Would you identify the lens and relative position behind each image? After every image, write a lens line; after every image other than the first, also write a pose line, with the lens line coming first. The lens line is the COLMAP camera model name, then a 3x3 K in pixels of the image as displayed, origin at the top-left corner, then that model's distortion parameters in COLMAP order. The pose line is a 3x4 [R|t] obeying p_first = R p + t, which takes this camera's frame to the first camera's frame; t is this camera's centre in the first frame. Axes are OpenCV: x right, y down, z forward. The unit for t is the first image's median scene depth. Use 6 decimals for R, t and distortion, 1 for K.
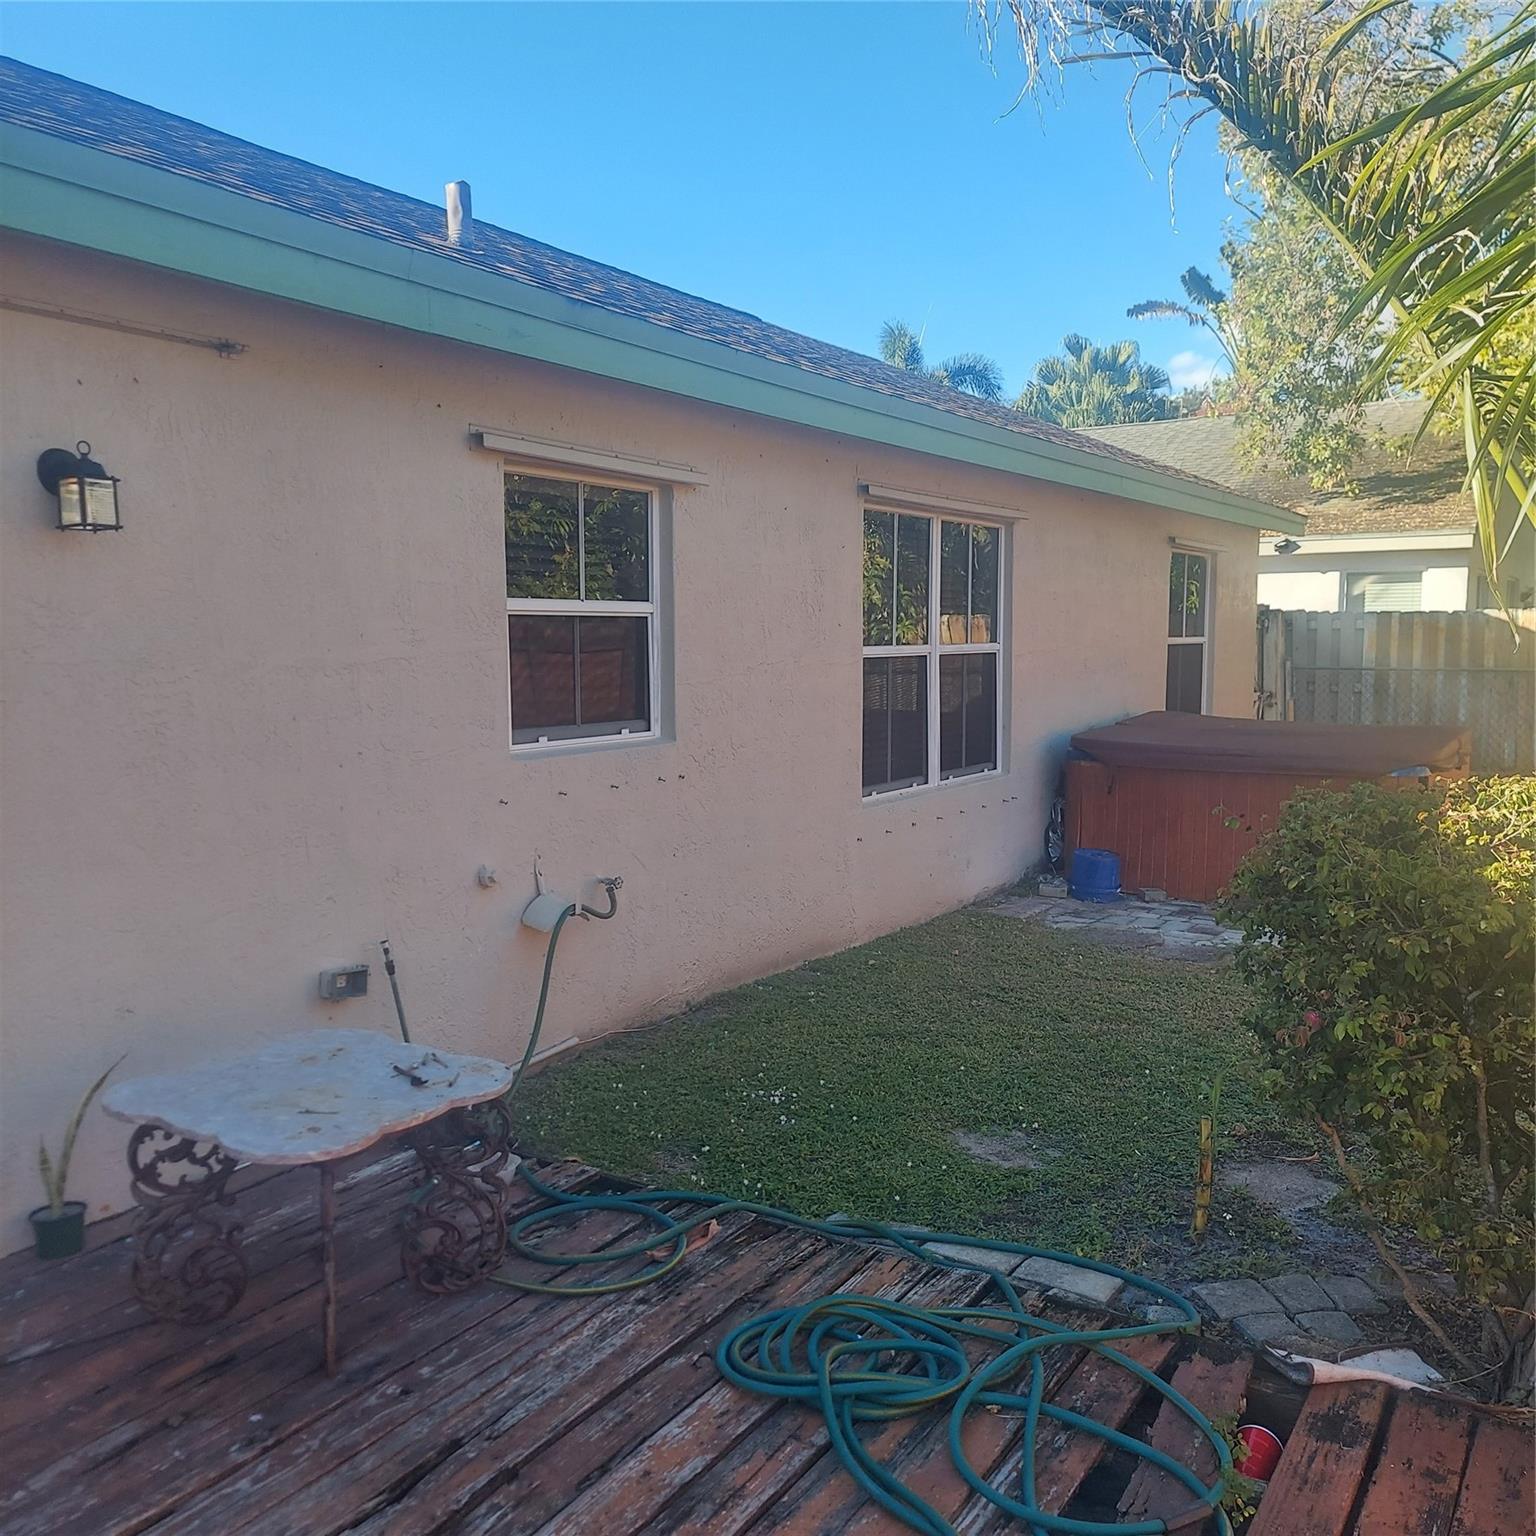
lens RADIAL K [[1486.0, 0, 760.1], [0, 1486.0, 766.1], [0, 0, 1]] dist [0.069910, 0.000000]
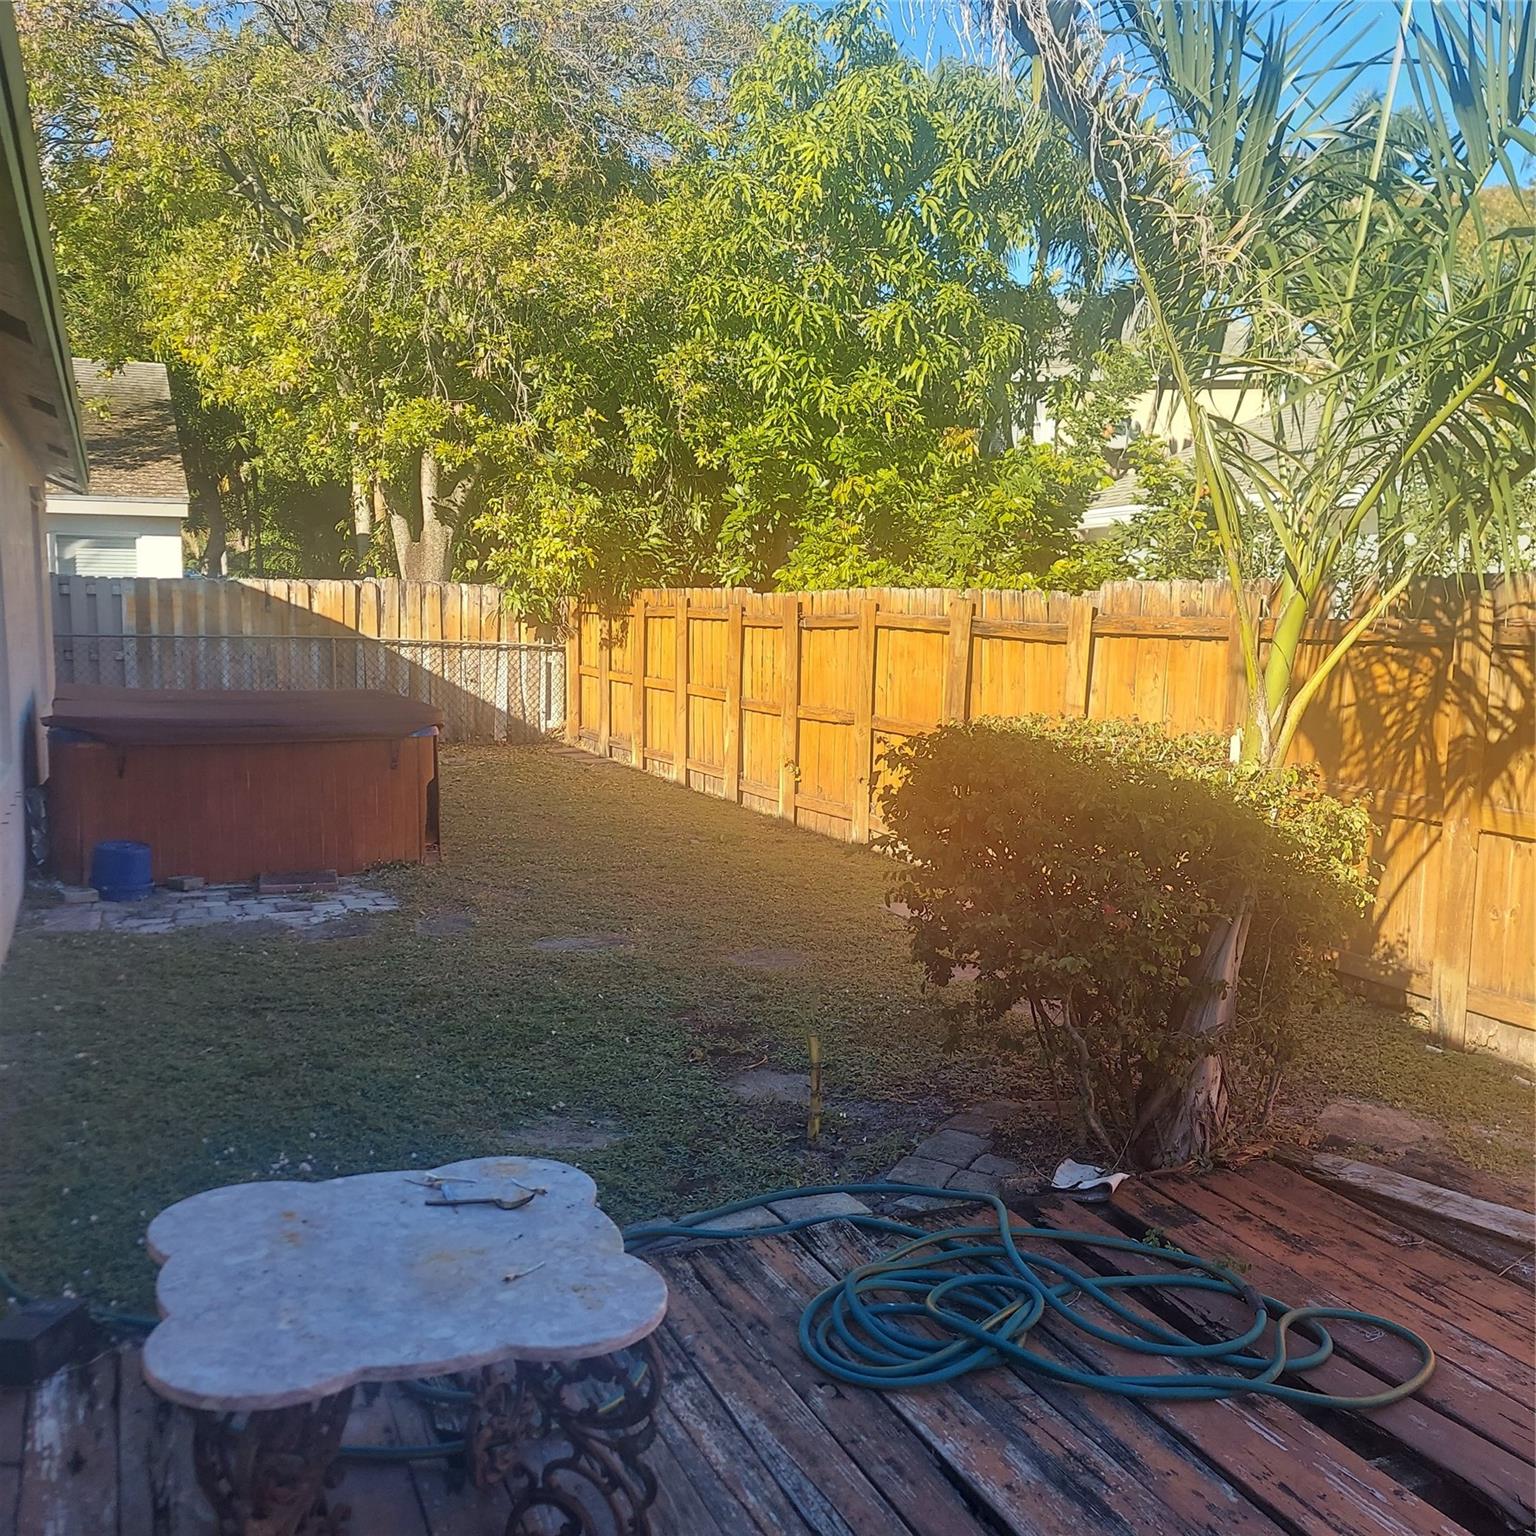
lens RADIAL K [[1486.0, 0, 762.8], [0, 1486.0, 770.0], [0, 0, 1]] dist [0.069910, 0.000000]
pose [[0.576239, -0.085534, 0.812793, -0.613325], [0.066608, 0.996115, 0.057603, -0.028019], [-0.814563, 0.020946, 0.579697, 0.392934]]
